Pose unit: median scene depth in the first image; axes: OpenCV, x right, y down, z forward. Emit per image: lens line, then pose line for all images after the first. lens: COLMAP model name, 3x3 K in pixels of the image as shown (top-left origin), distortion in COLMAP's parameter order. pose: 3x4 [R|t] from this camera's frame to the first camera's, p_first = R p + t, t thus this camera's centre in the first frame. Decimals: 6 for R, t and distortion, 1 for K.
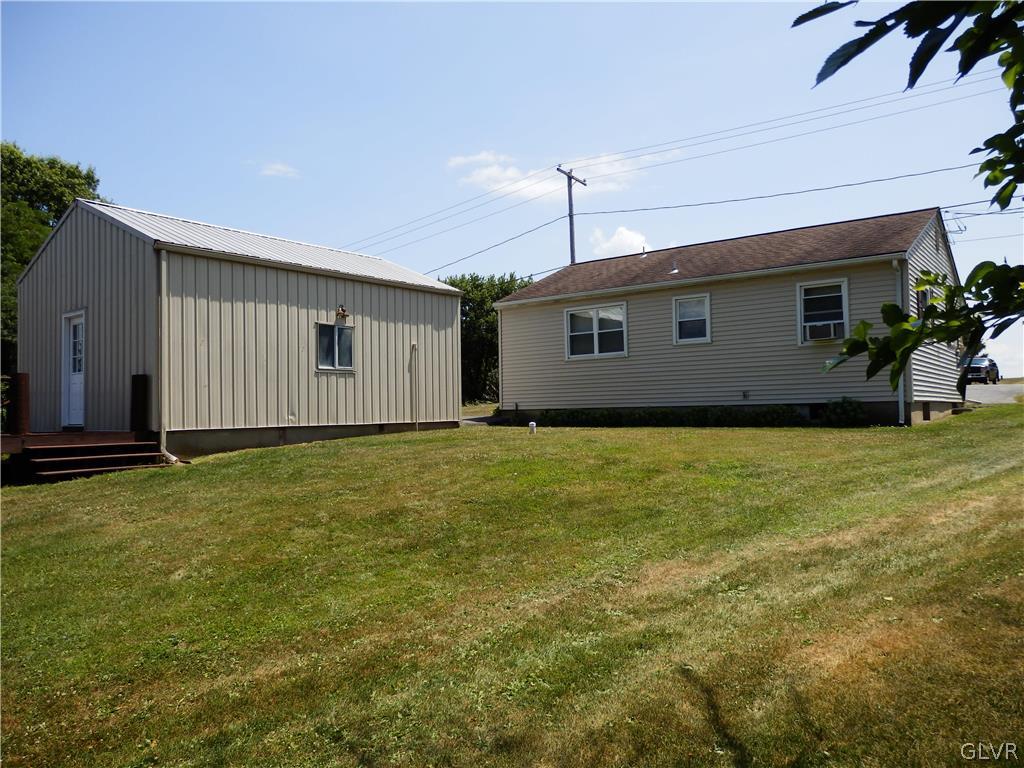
lens RADIAL K [[756.7, 0, 509.7], [0, 756.7, 386.5], [0, 0, 1]] dist [-0.004174, 0.005135]
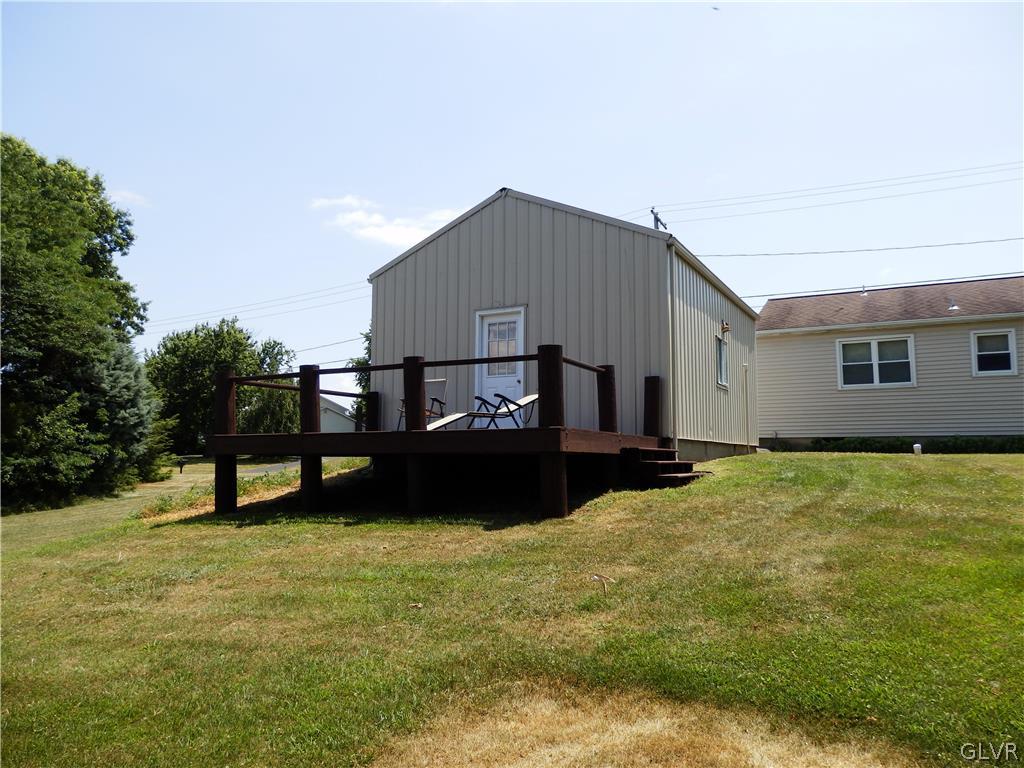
lens RADIAL K [[756.7, 0, 515.9], [0, 756.7, 383.3], [0, 0, 1]] dist [-0.004174, 0.005135]
pose [[0.984164, 0.038280, 0.173076, -0.554107], [-0.026298, 0.997129, -0.071002, 0.042458], [-0.175297, 0.065326, 0.982346, 0.084558]]
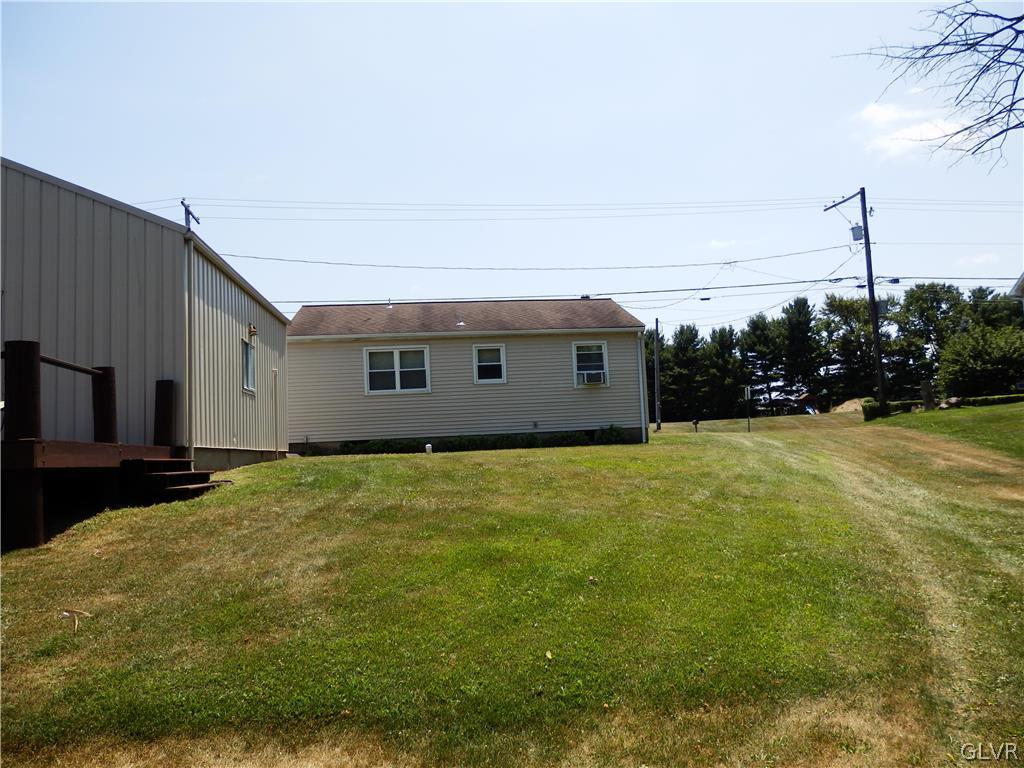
lens RADIAL K [[756.7, 0, 517.2], [0, 756.7, 385.2], [0, 0, 1]] dist [-0.004174, 0.005135]
pose [[0.722304, 0.047119, 0.689969, -0.537411], [0.011558, 0.996714, -0.080167, 0.042044], [-0.691479, 0.065880, 0.719386, 0.082878]]
